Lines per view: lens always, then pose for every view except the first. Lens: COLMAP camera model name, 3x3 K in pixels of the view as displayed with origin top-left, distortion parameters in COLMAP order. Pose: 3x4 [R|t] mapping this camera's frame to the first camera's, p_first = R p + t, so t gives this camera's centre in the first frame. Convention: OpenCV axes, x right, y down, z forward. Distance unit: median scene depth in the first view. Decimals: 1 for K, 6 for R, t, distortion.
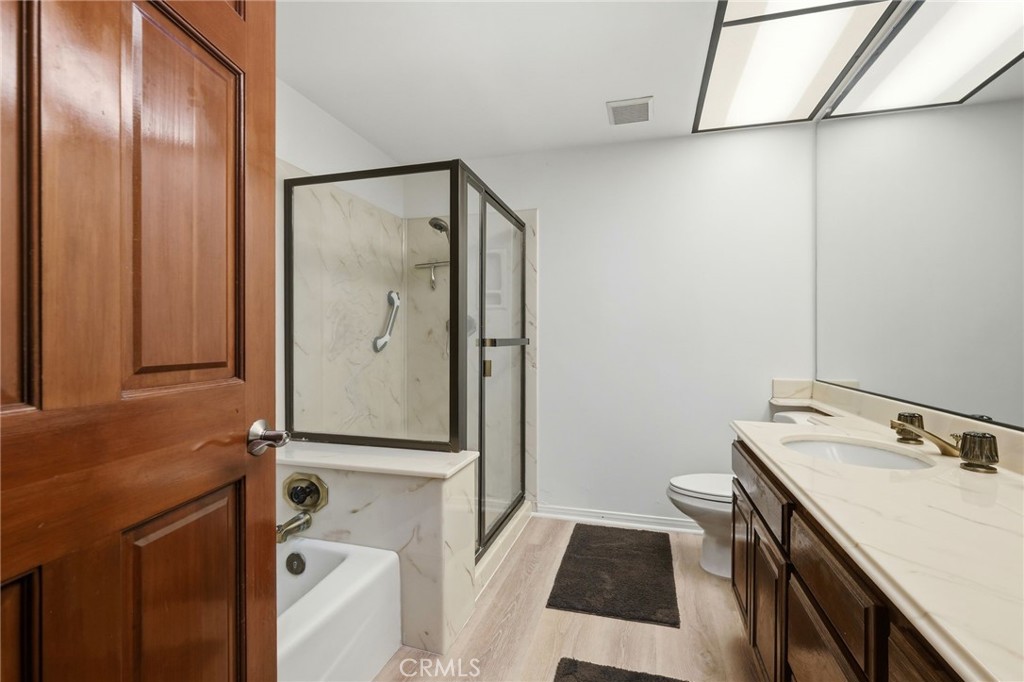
lens RADIAL K [[451.4, 0, 515.9], [0, 451.4, 340.3], [0, 0, 1]] dist [-0.009796, -0.000659]
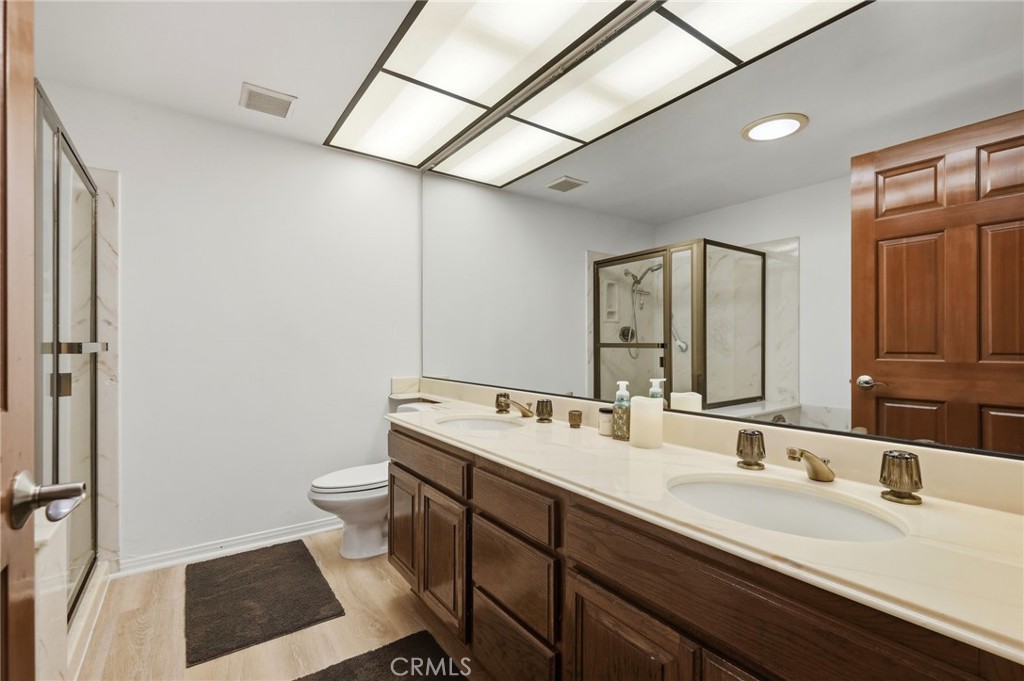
lens RADIAL K [[451.4, 0, 514.0], [0, 451.4, 344.1], [0, 0, 1]] dist [-0.009796, -0.000659]
pose [[0.621413, 0.001904, 0.783481, -0.166736], [0.000451, 0.999996, -0.002789, 0.001139], [-0.783483, 0.002087, 0.621409, 0.015584]]
